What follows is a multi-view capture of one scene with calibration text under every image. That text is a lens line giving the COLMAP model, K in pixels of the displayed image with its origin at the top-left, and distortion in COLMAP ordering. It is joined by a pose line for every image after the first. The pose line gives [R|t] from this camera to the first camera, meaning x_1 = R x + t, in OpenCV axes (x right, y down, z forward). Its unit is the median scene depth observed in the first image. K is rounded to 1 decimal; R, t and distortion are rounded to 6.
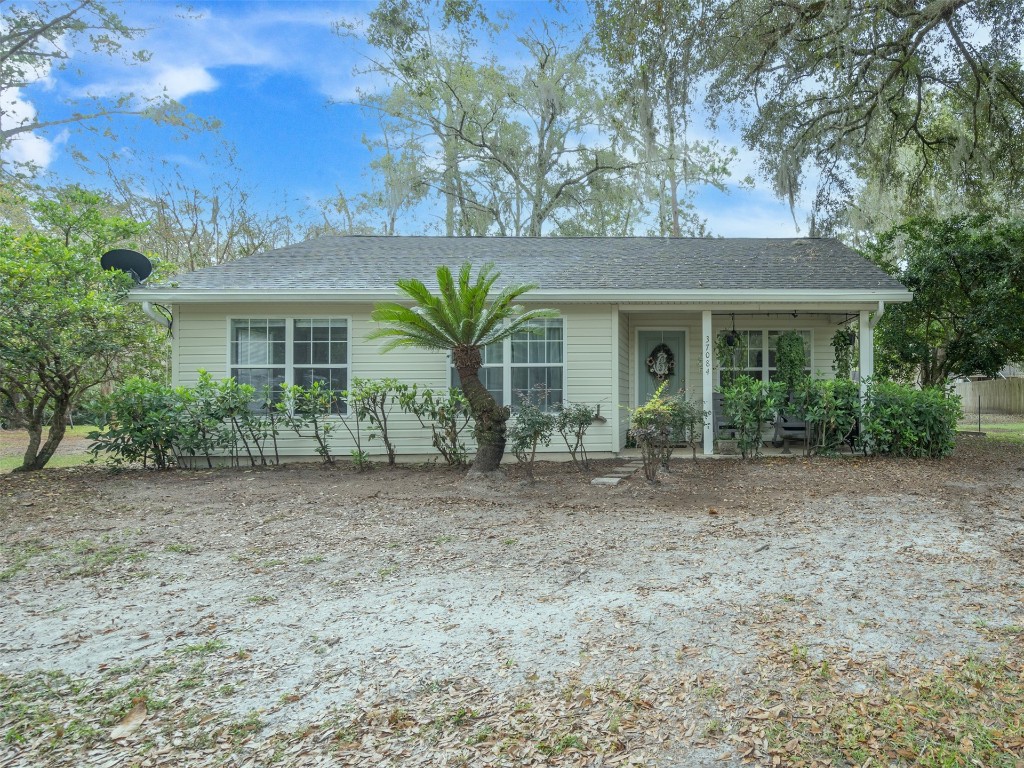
lens RADIAL K [[869.0, 0, 509.5], [0, 869.0, 382.7], [0, 0, 1]] dist [0.044855, 0.005454]
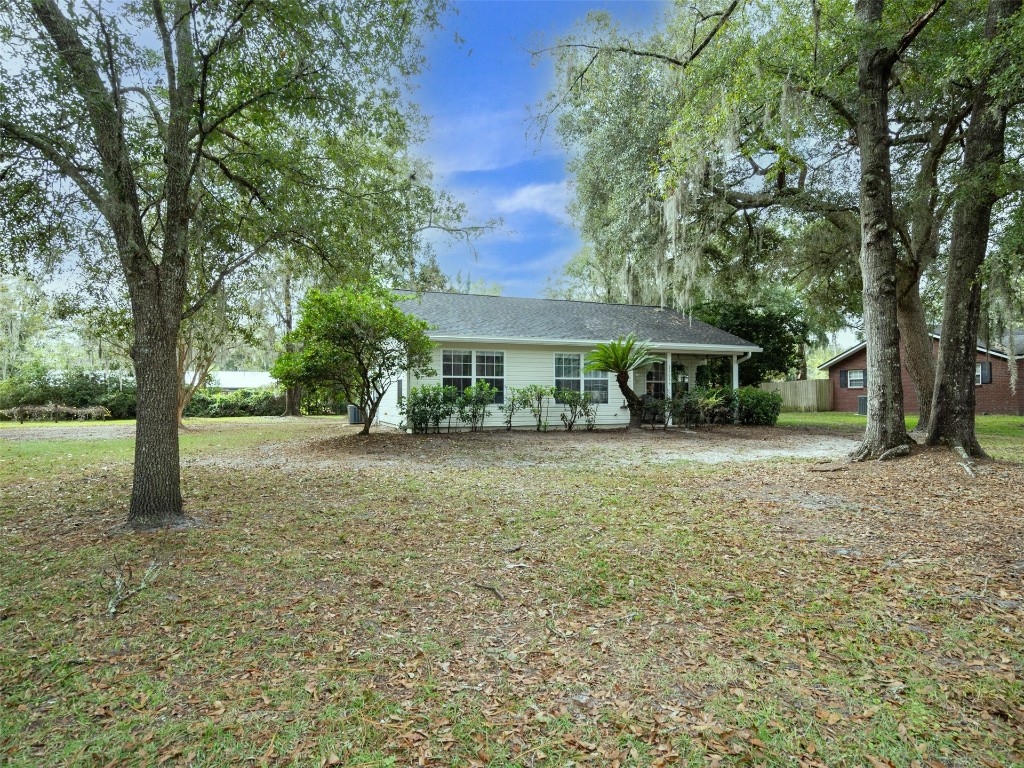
lens RADIAL K [[538.6, 0, 514.0], [0, 538.6, 383.0], [0, 0, 1]] dist [-0.001796, 0.002170]
pose [[0.965052, 0.014969, 0.261632, -0.665077], [-0.011777, 0.999836, -0.013765, 0.010752], [-0.261795, 0.010202, 0.965070, -0.141801]]
